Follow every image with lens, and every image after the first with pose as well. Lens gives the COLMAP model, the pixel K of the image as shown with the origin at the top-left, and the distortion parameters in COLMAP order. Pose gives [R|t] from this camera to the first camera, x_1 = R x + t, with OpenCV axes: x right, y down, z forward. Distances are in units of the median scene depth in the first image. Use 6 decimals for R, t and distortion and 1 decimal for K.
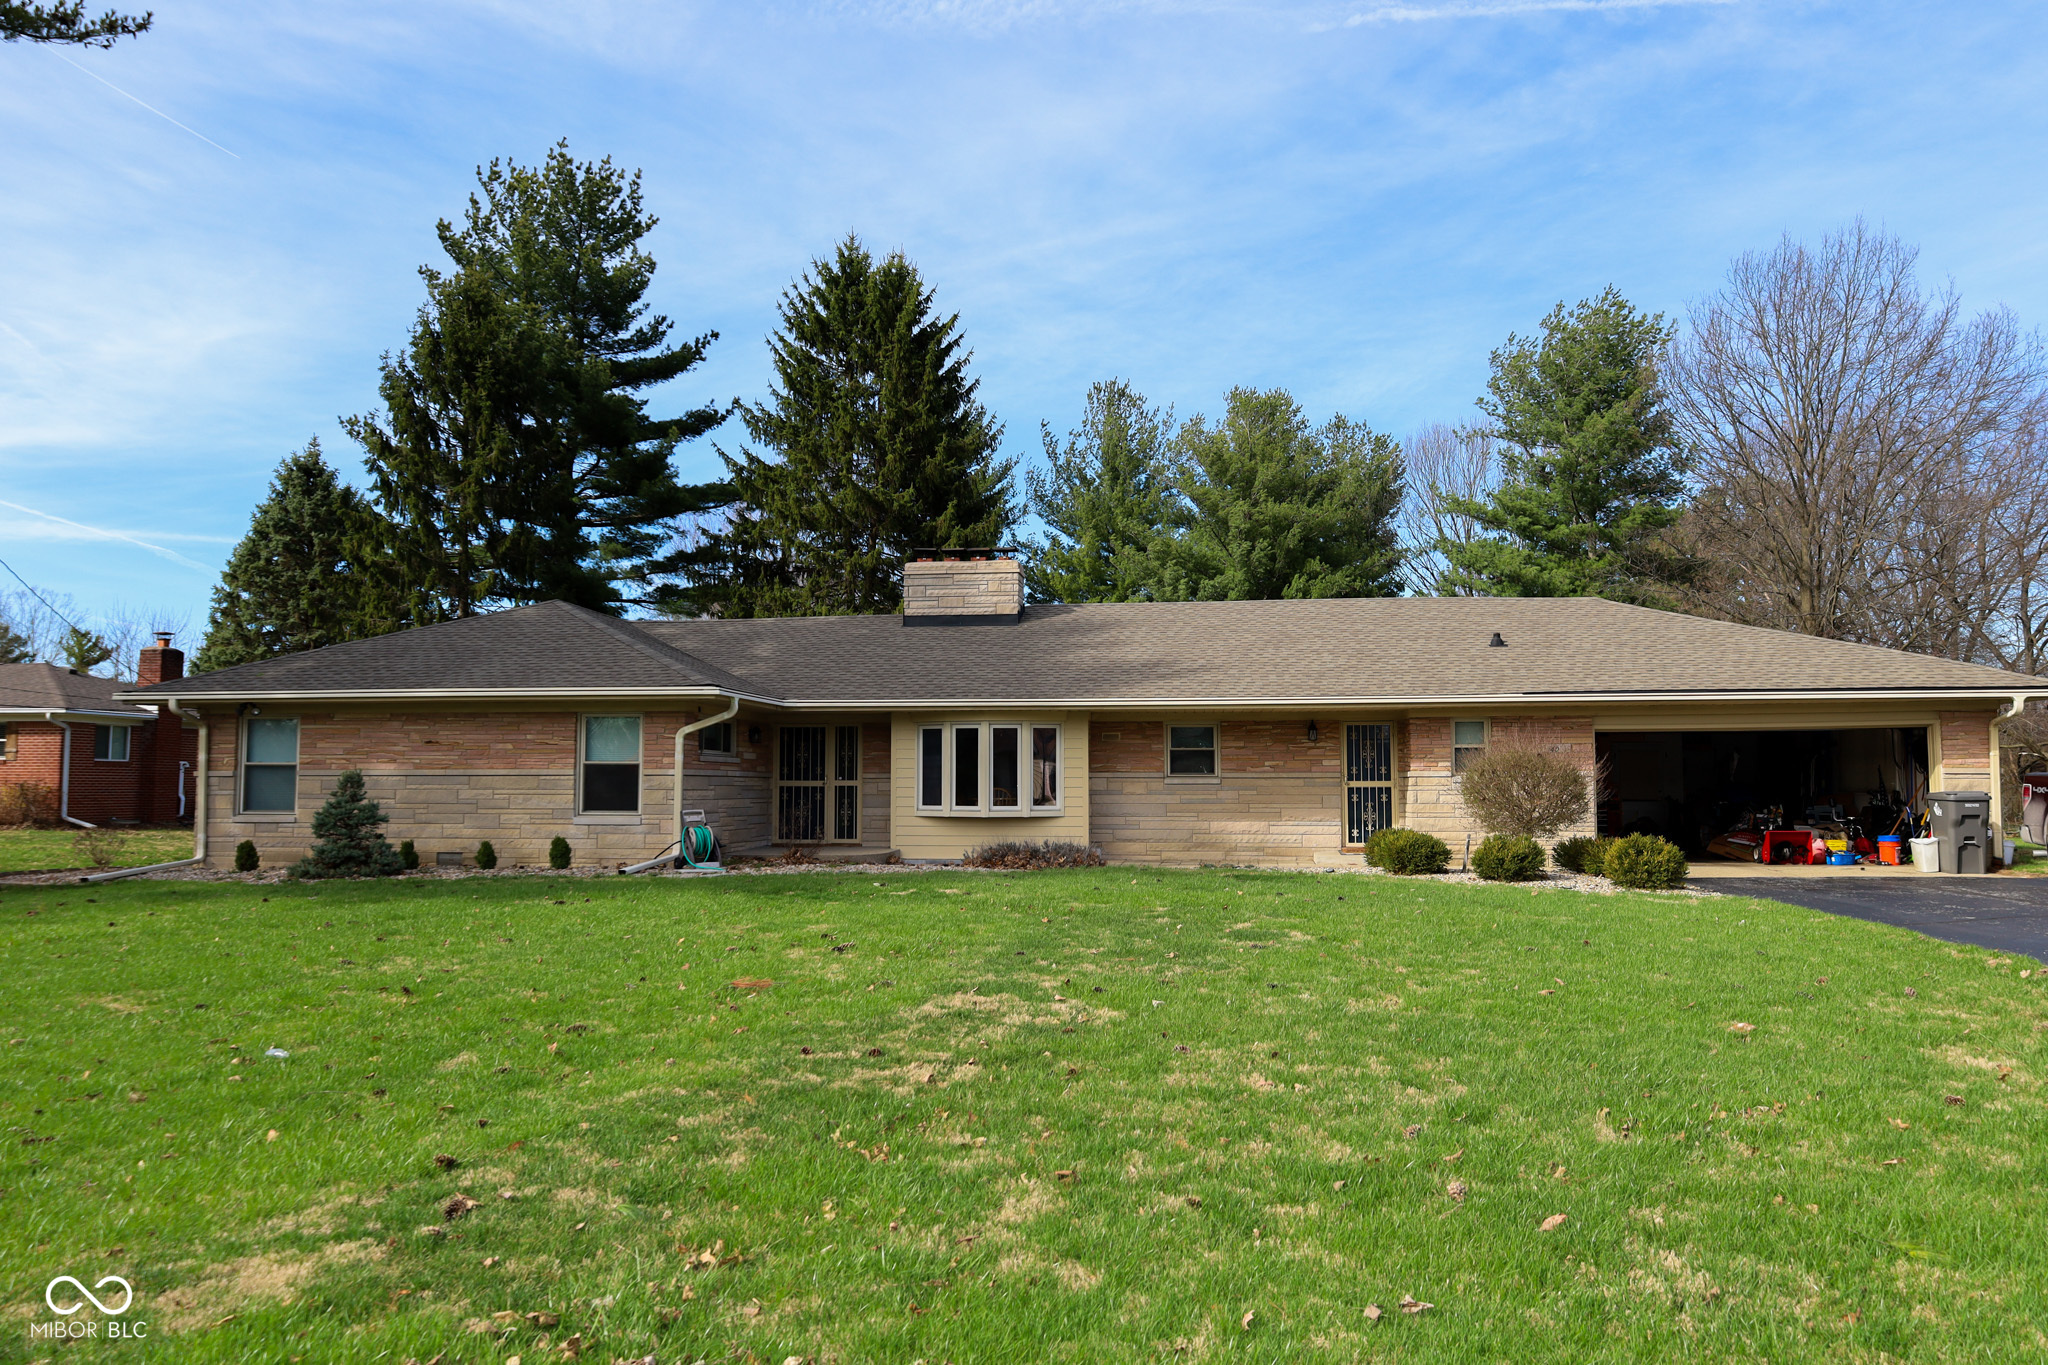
lens RADIAL K [[1466.7, 0, 1023.6], [0, 1466.7, 683.3], [0, 0, 1]] dist [-0.006423, 0.003595]
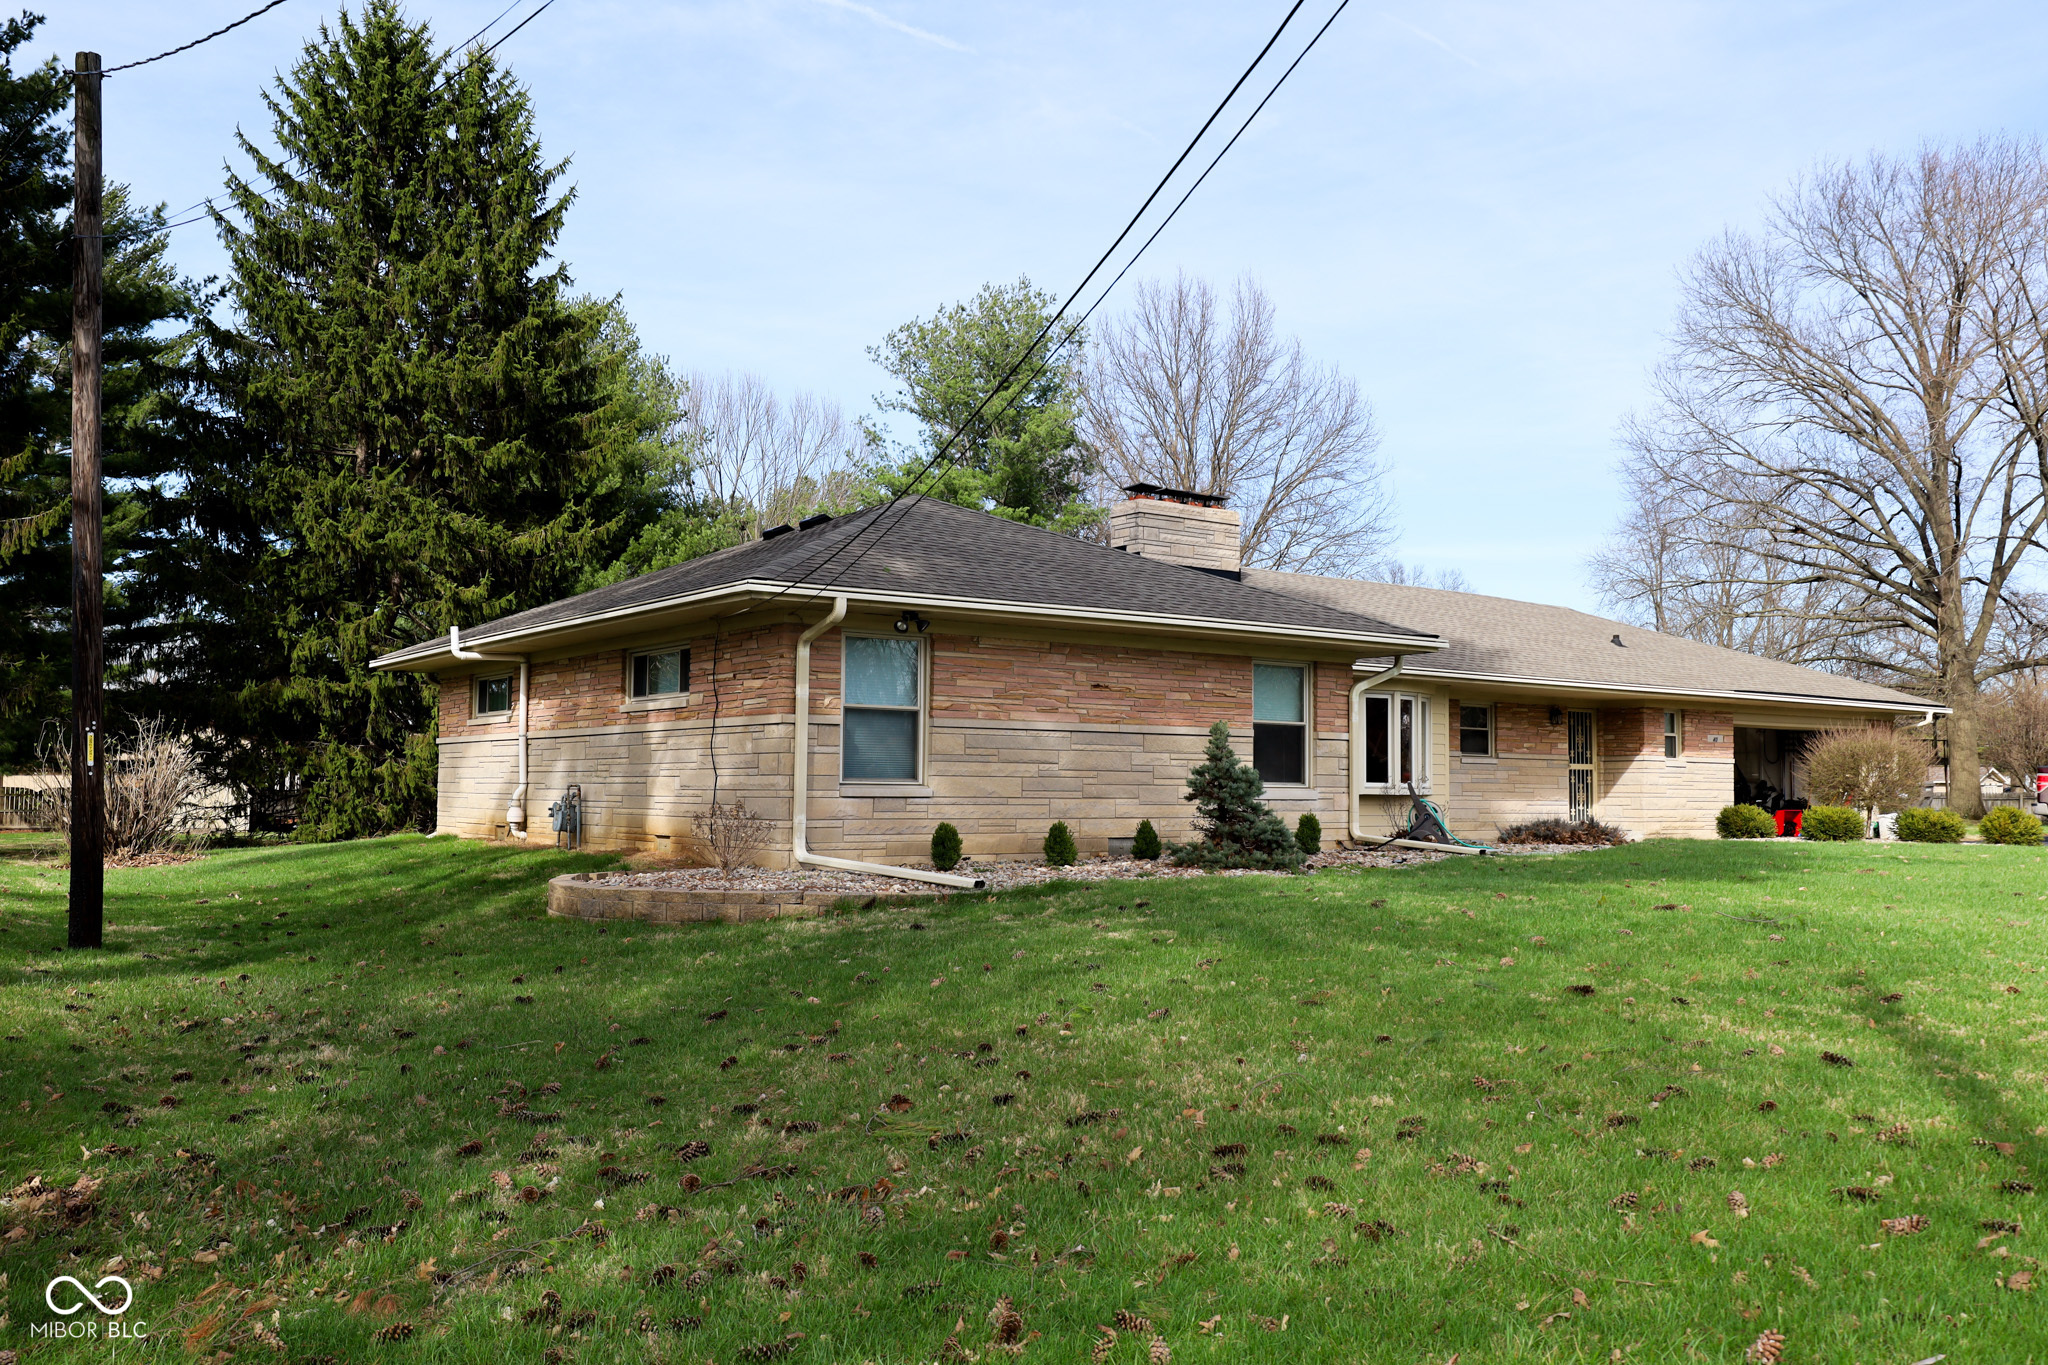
lens RADIAL K [[1765.2, 0, 1027.3], [0, 1765.2, 685.9], [0, 0, 1]] dist [-0.001677, 0.002799]
pose [[0.691171, 0.049723, 0.720979, -1.053533], [-0.056746, 0.998284, -0.014447, 0.054450], [-0.720460, -0.030927, 0.692806, 0.420127]]
